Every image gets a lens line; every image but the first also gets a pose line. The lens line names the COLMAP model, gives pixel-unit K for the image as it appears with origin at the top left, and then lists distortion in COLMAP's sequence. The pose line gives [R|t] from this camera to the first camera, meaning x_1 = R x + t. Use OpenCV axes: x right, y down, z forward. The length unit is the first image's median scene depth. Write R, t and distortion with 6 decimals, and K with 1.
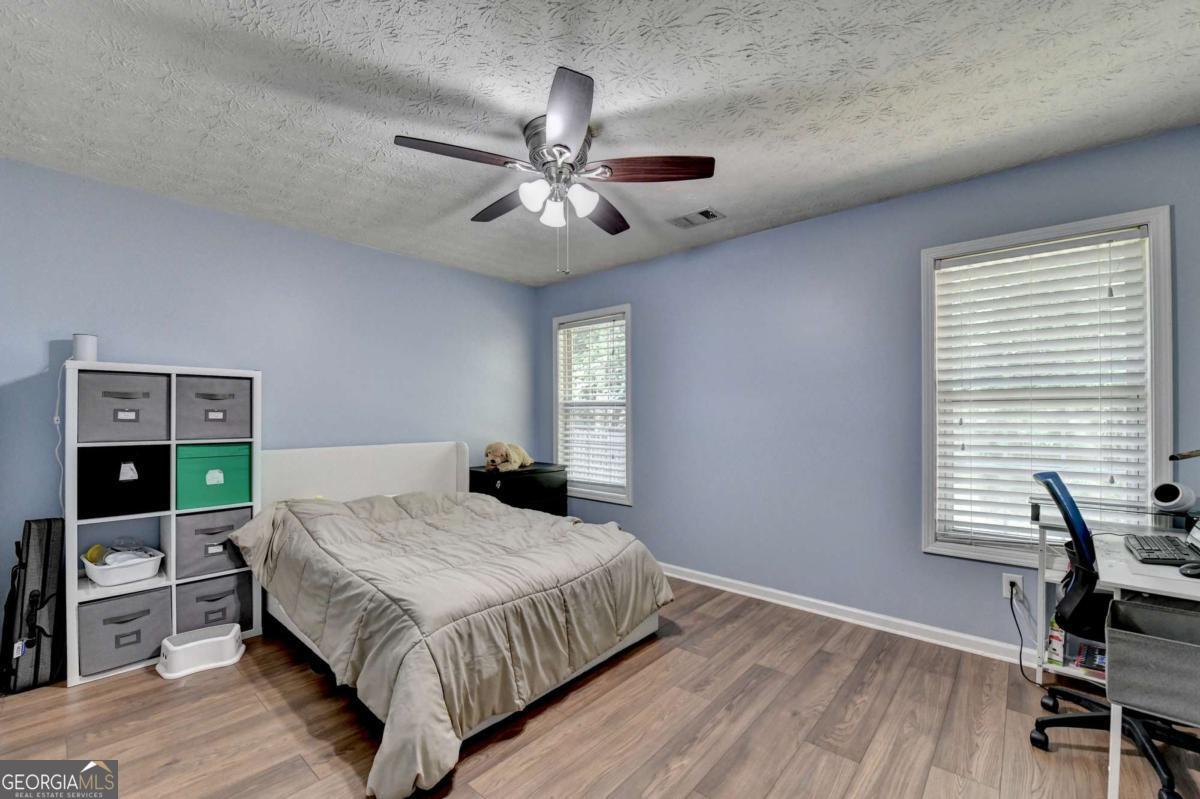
lens RADIAL K [[497.8, 0, 587.1], [0, 497.8, 405.1], [0, 0, 1]] dist [-0.021028, 0.000290]
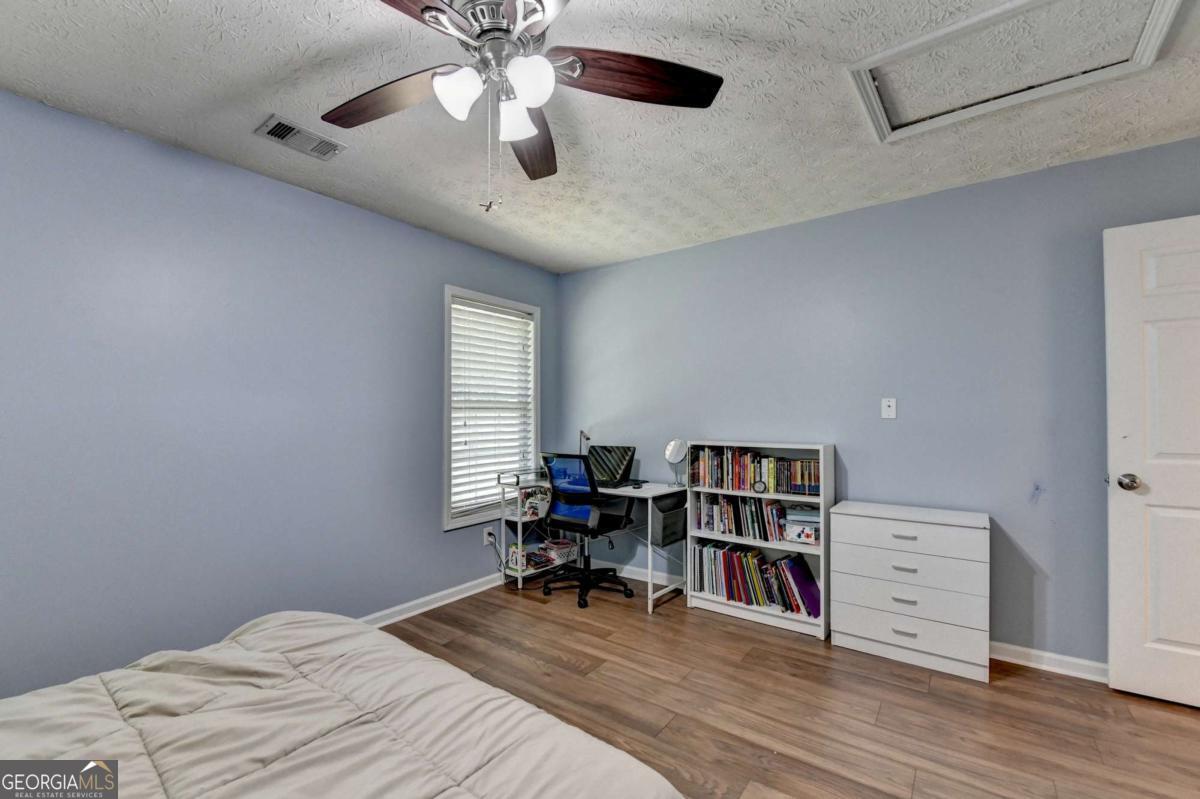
lens RADIAL K [[497.8, 0, 587.1], [0, 497.8, 405.1], [0, 0, 1]] dist [-0.021028, 0.000290]
pose [[-0.093962, 0.020980, 0.995355, -0.643442], [-0.012540, 0.999674, -0.022255, 0.009376], [-0.995497, -0.014573, -0.093668, 0.850723]]
